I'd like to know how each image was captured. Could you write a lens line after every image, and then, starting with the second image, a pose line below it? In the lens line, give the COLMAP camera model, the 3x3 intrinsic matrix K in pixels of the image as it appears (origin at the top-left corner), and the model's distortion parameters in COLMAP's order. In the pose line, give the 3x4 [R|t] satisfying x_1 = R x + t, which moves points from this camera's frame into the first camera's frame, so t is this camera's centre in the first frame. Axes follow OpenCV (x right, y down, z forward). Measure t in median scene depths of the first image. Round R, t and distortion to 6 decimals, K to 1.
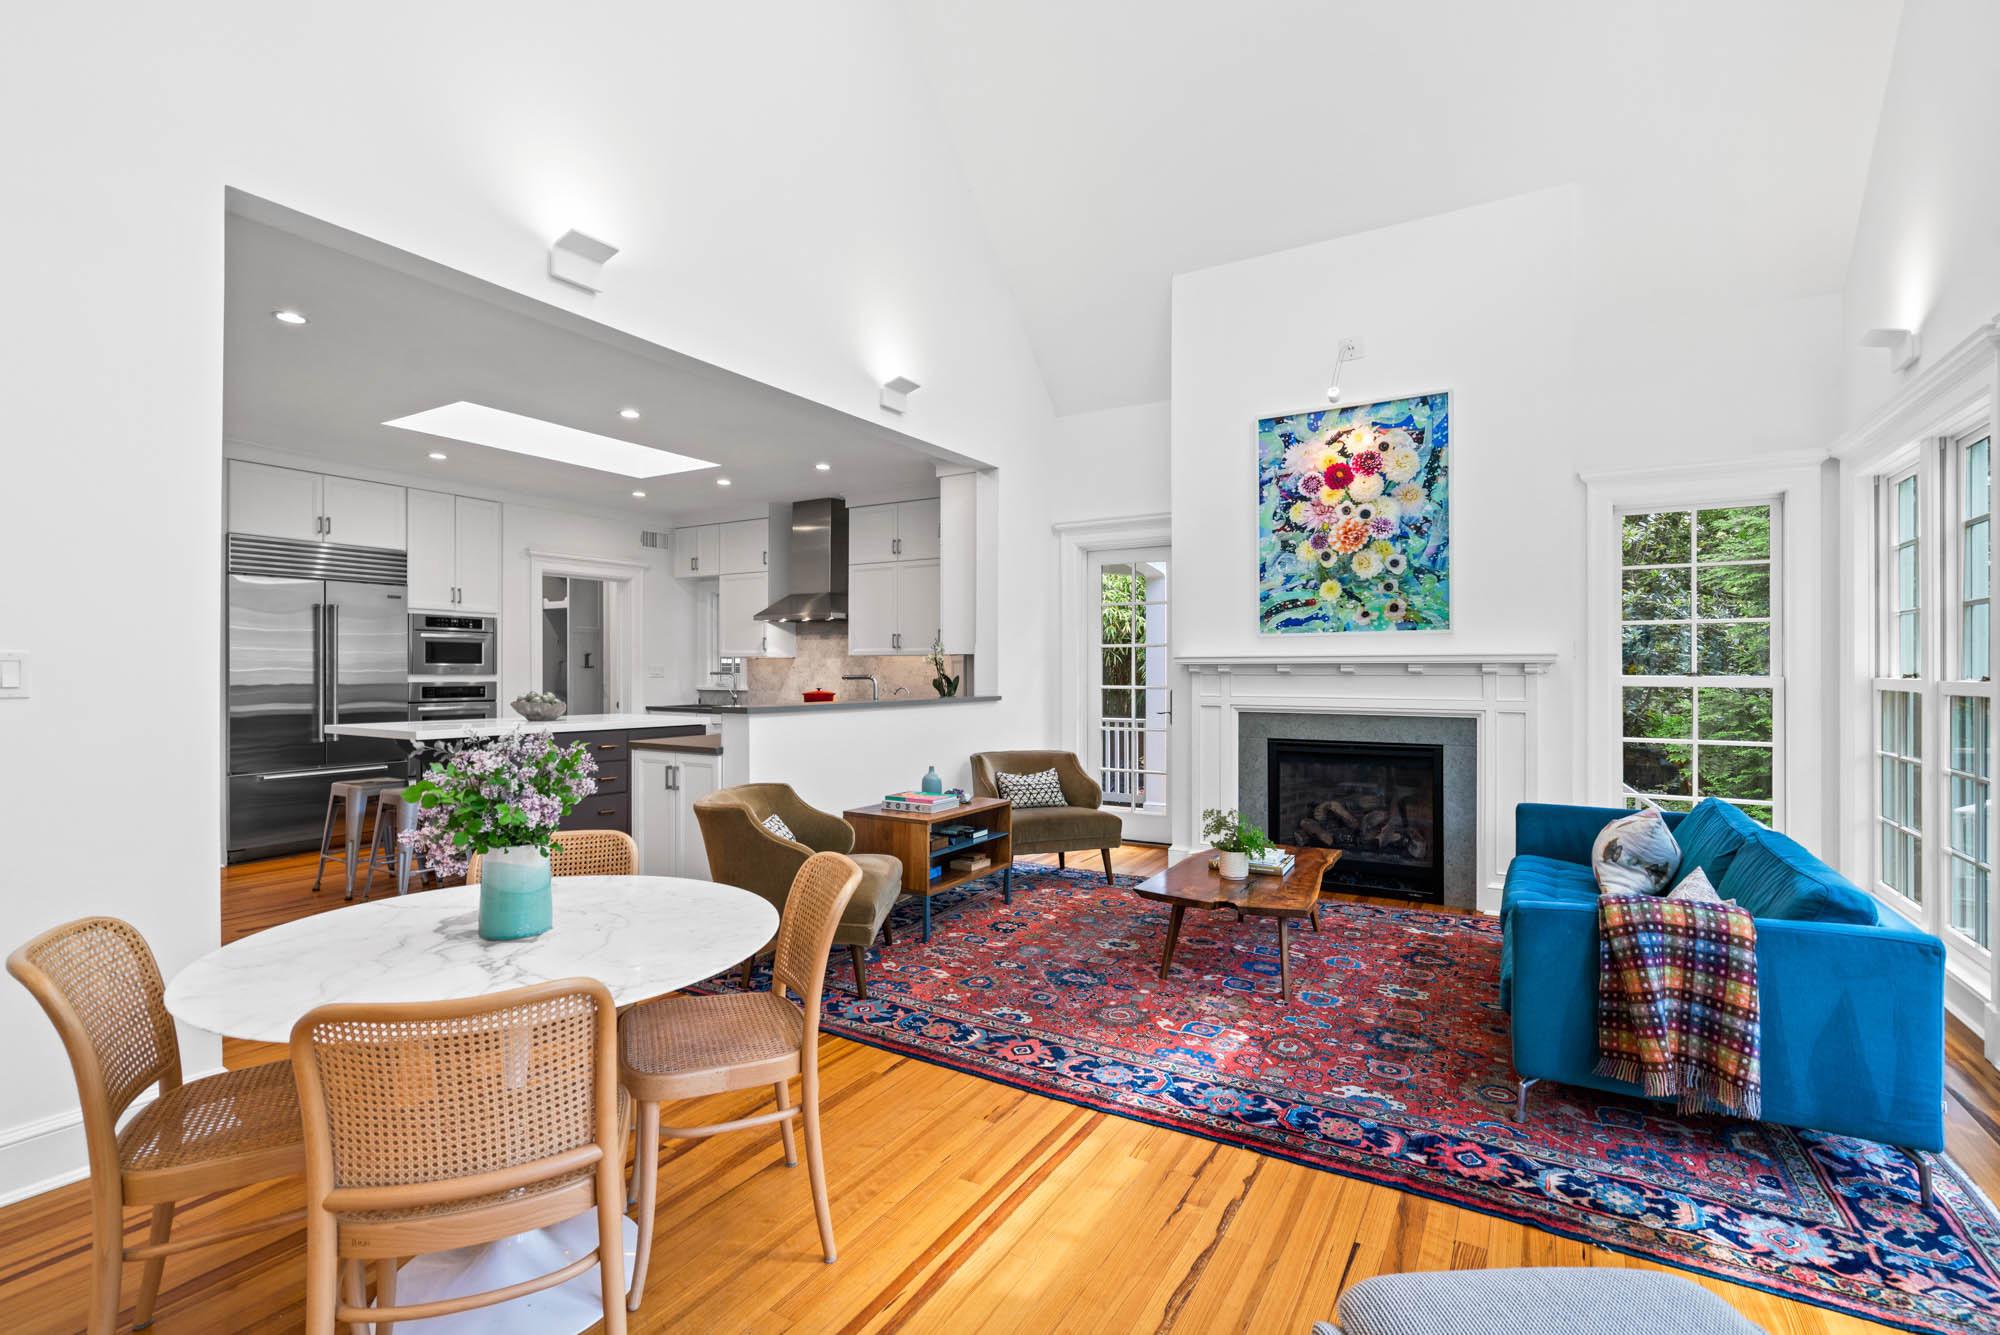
lens RADIAL K [[911.5, 0, 990.4], [0, 911.5, 667.8], [0, 0, 1]] dist [-0.008731, 0.005281]
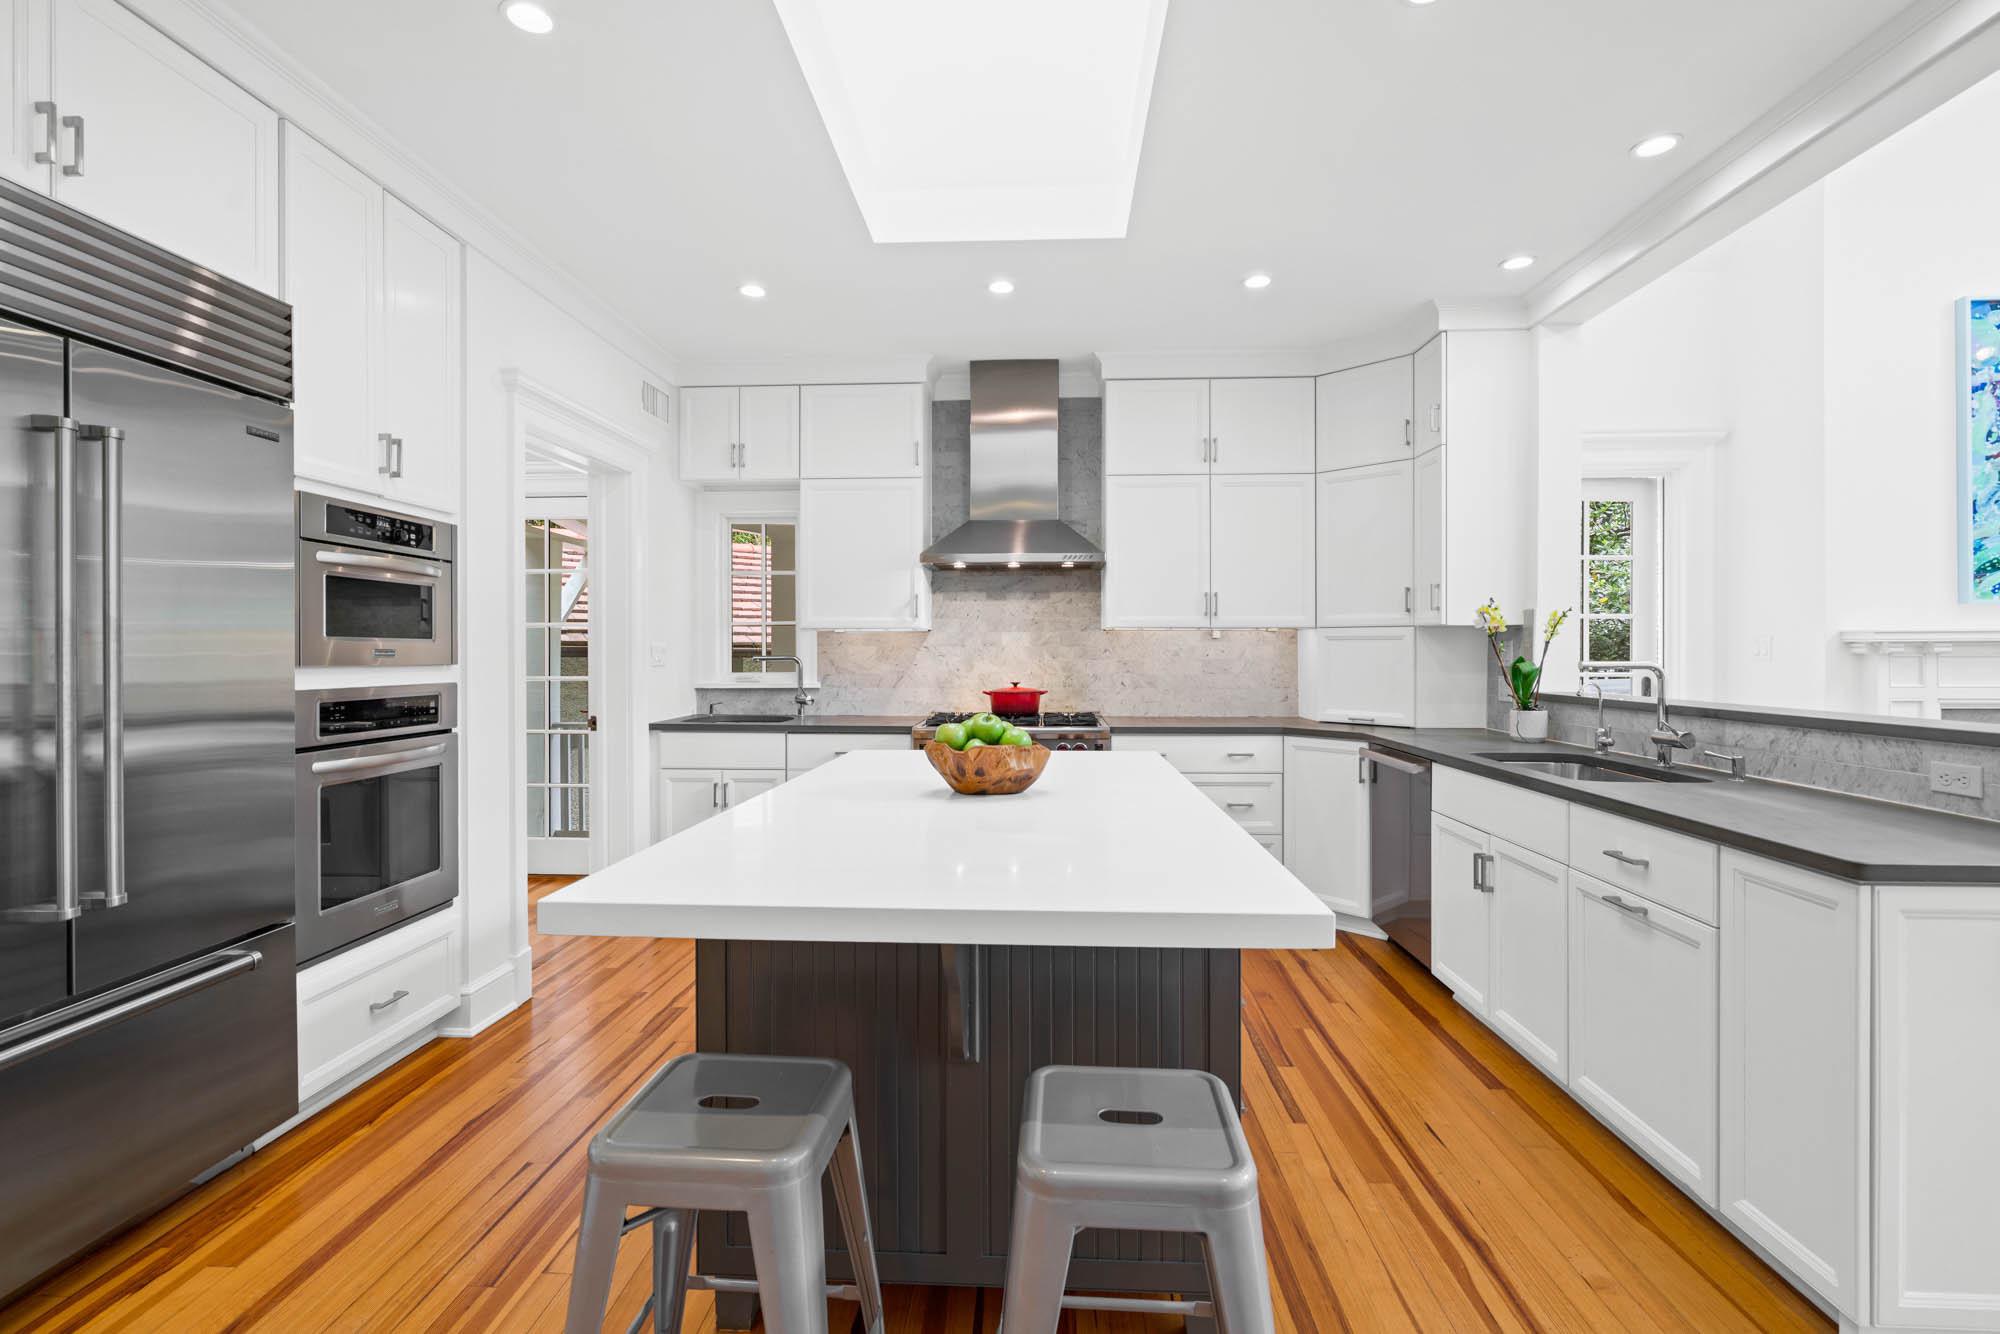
lens RADIAL K [[911.5, 0, 990.7], [0, 911.5, 656.7], [0, 0, 1]] dist [-0.008731, 0.005281]
pose [[0.880853, -0.006284, 0.473349, -0.765103], [0.002075, 0.999954, 0.009414, -0.000089], [-0.473386, -0.007311, 0.880825, 0.773999]]
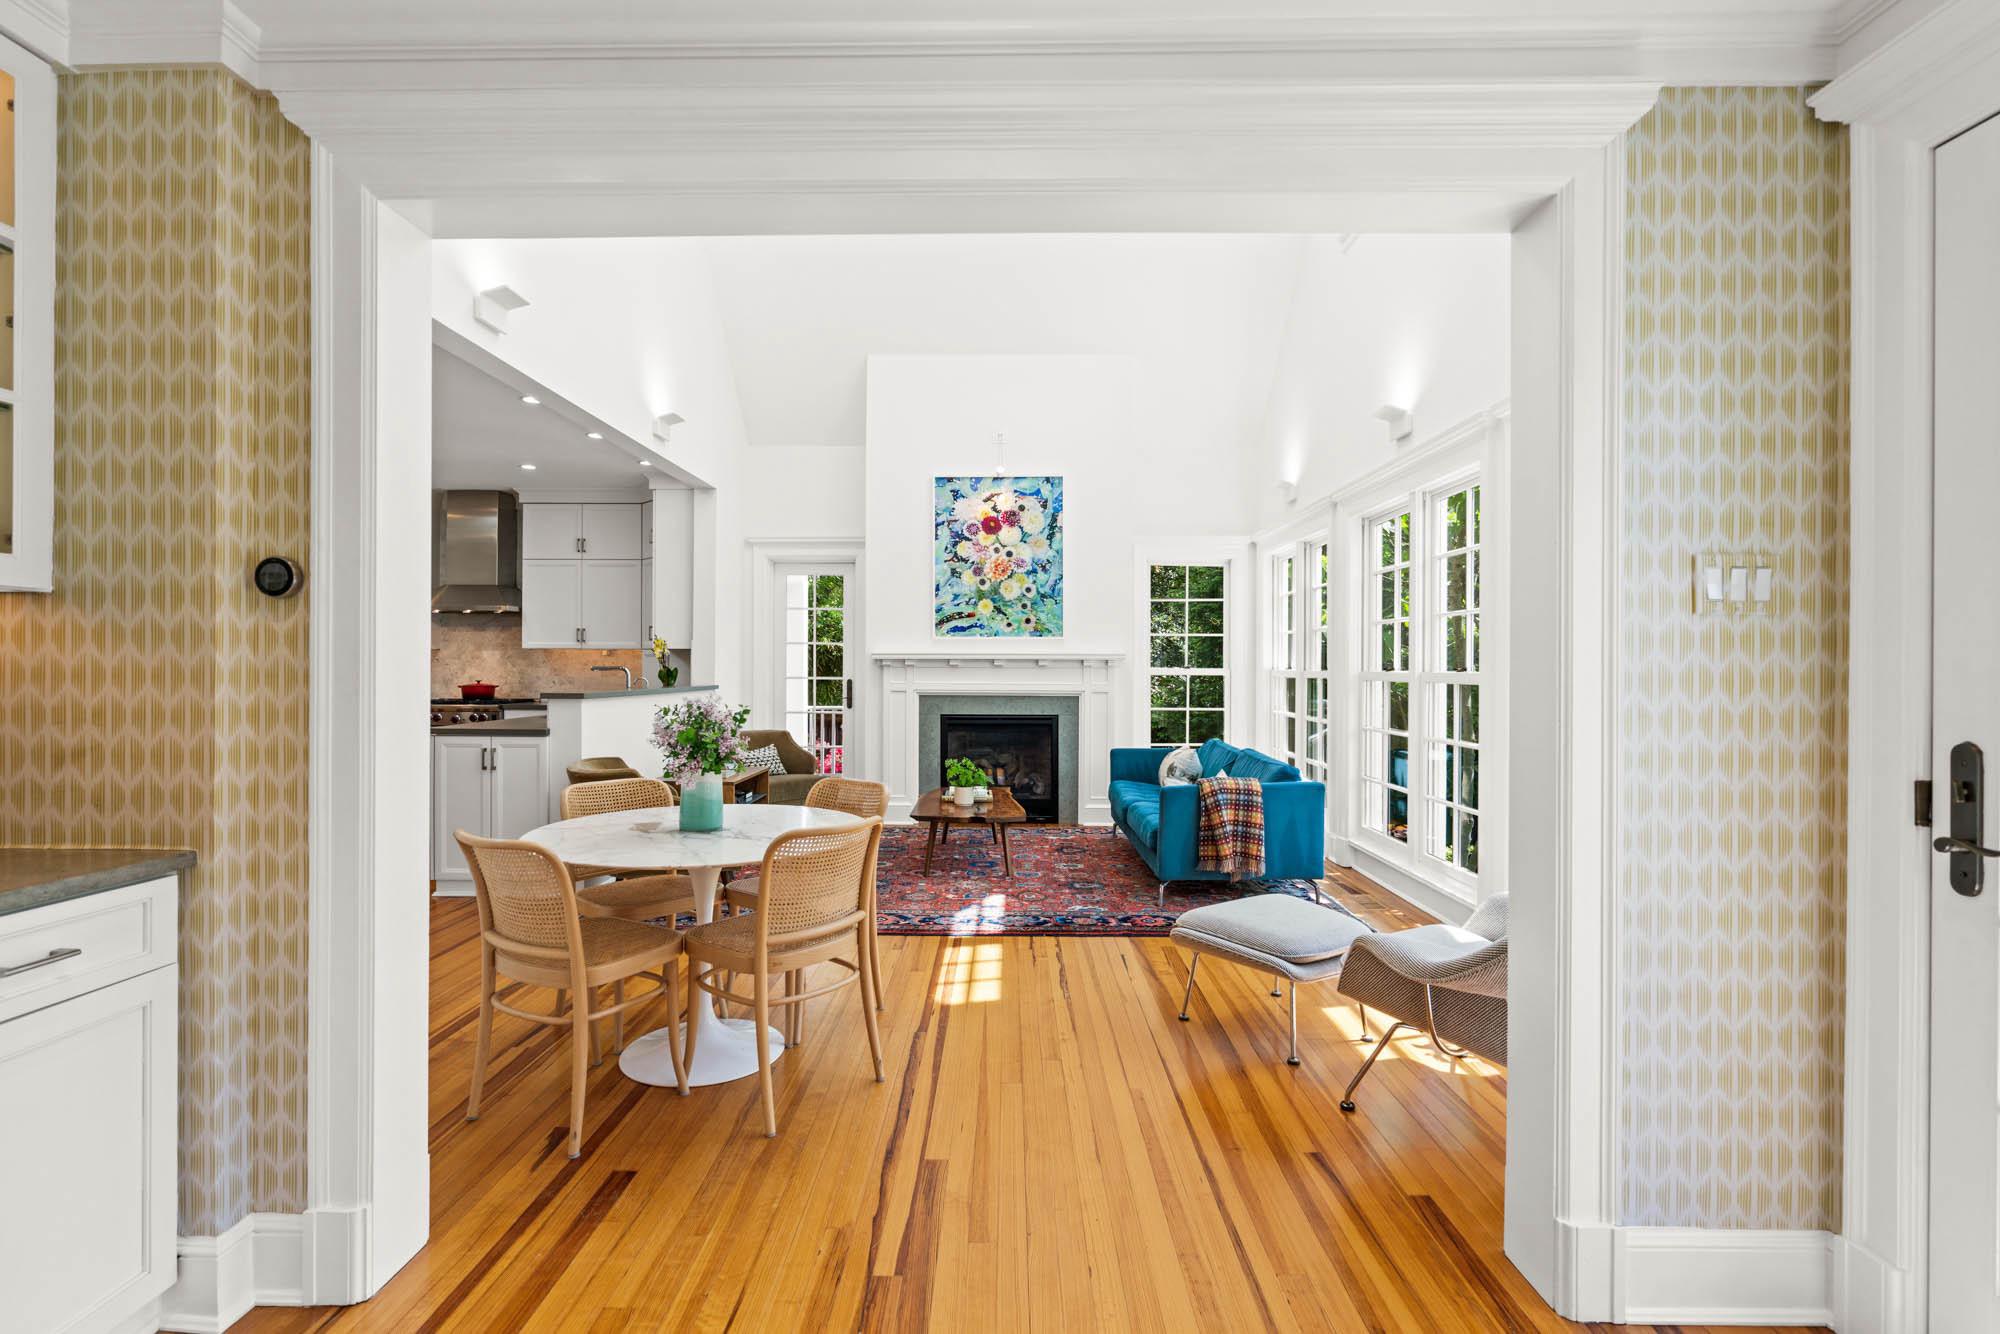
lens RADIAL K [[911.5, 0, 999.0], [0, 911.5, 664.6], [0, 0, 1]] dist [-0.008731, 0.005281]
pose [[0.861814, 0.004151, 0.507208, -0.320821], [-0.004841, 0.999988, 0.000043, 0.003389], [-0.507202, -0.002492, 0.861824, -0.216271]]
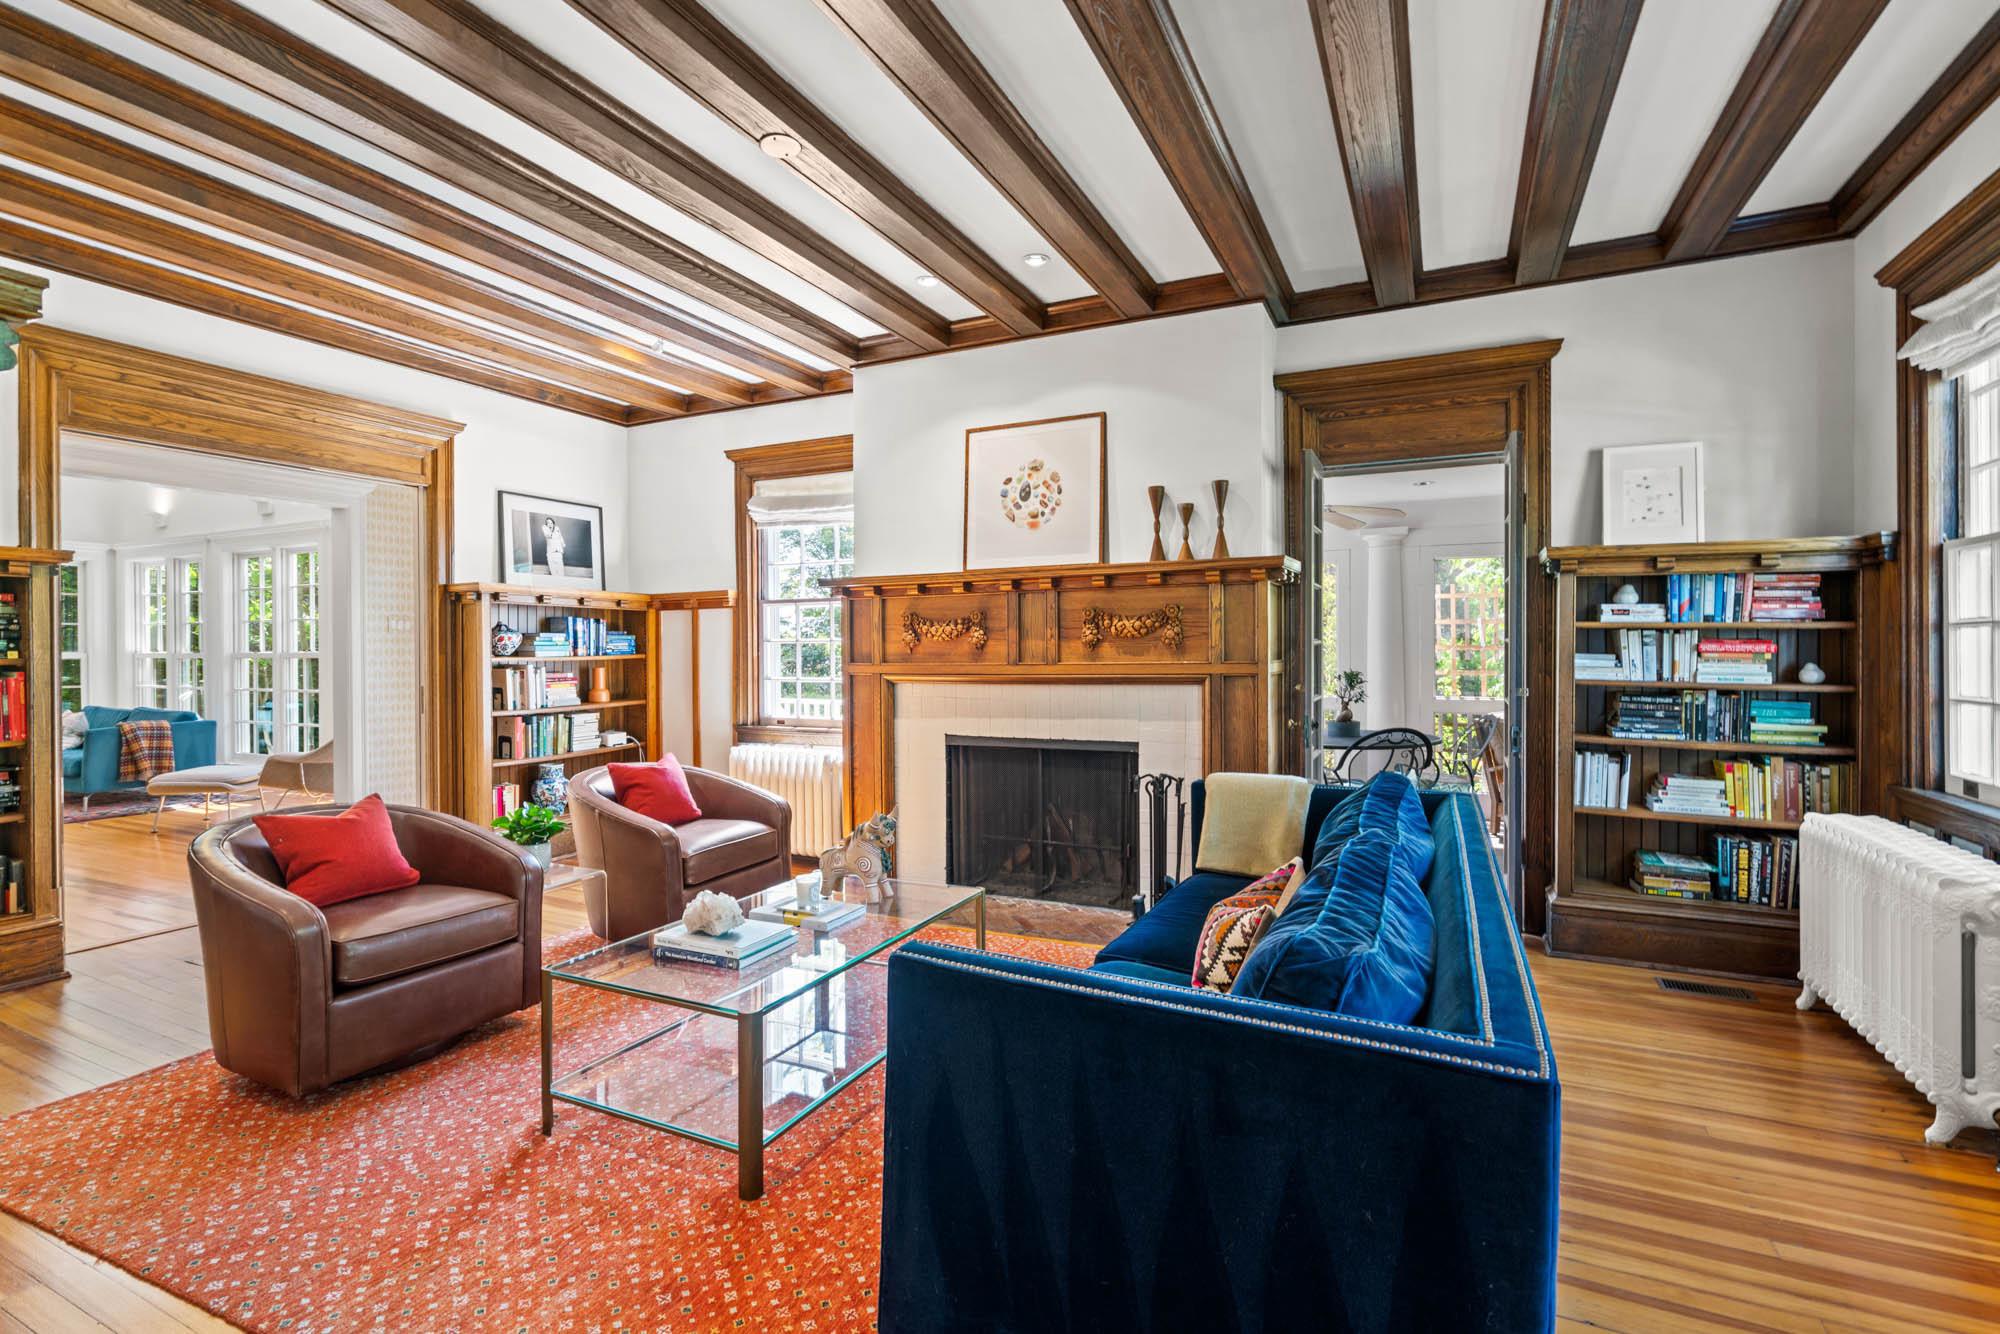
lens RADIAL K [[911.5, 0, 1002.9], [0, 911.5, 646.3], [0, 0, 1]] dist [-0.008731, 0.005281]
pose [[-0.097632, -0.001368, 0.995222, -1.210262], [0.006374, 0.999978, 0.002000, 0.003679], [-0.995202, 0.006539, -0.097621, -0.752731]]
